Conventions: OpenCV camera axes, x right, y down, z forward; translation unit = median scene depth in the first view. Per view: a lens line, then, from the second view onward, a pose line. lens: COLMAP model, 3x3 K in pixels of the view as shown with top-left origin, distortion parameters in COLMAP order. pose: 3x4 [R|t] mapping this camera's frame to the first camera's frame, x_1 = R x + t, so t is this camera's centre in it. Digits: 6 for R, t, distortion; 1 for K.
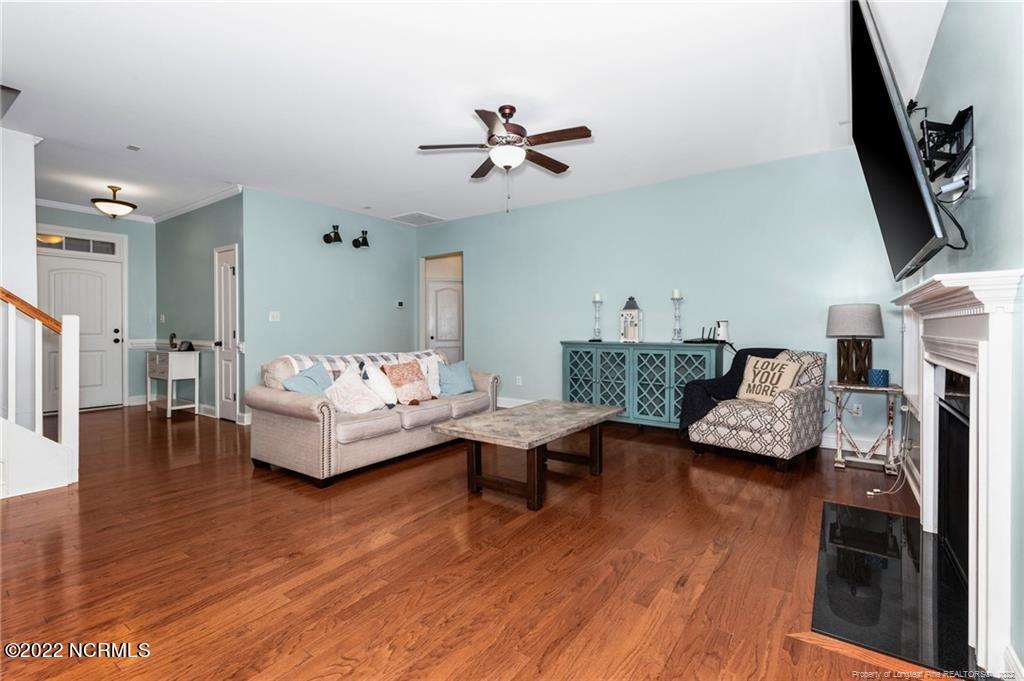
lens RADIAL K [[457.3, 0, 518.1], [0, 457.3, 330.3], [0, 0, 1]] dist [0.001914, 0.000108]
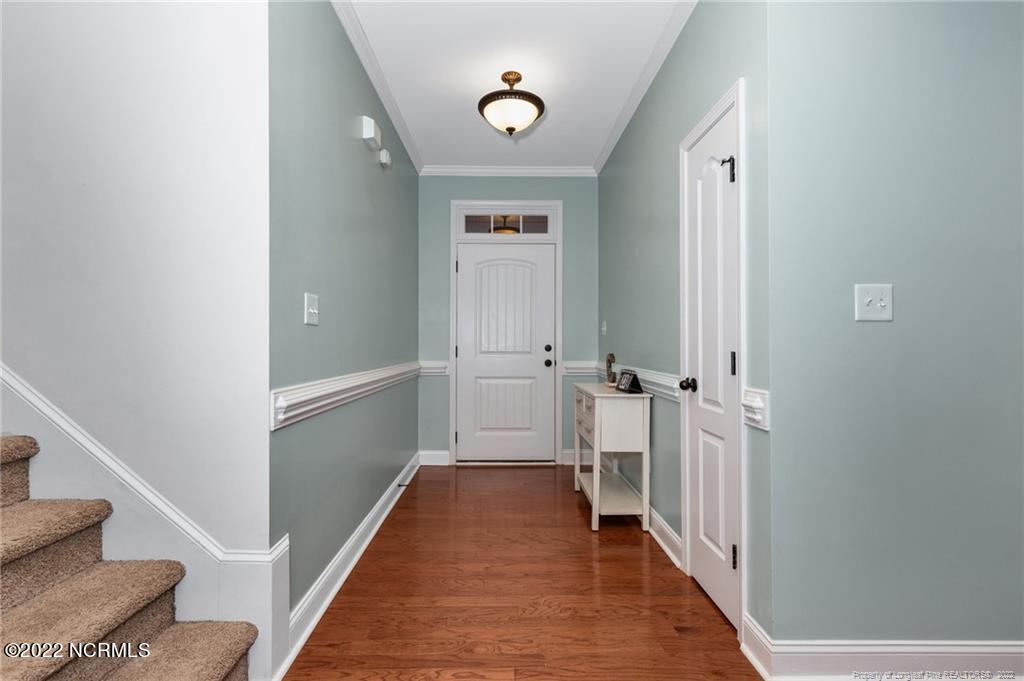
lens RADIAL K [[460.5, 0, 507.6], [0, 460.5, 338.5], [0, 0, 1]] dist [0.004340, 0.000082]
pose [[0.583462, -0.008581, -0.812095, -0.403043], [-0.009815, 0.999797, -0.017616, -0.000197], [0.812081, 0.018249, 0.583259, 0.610647]]
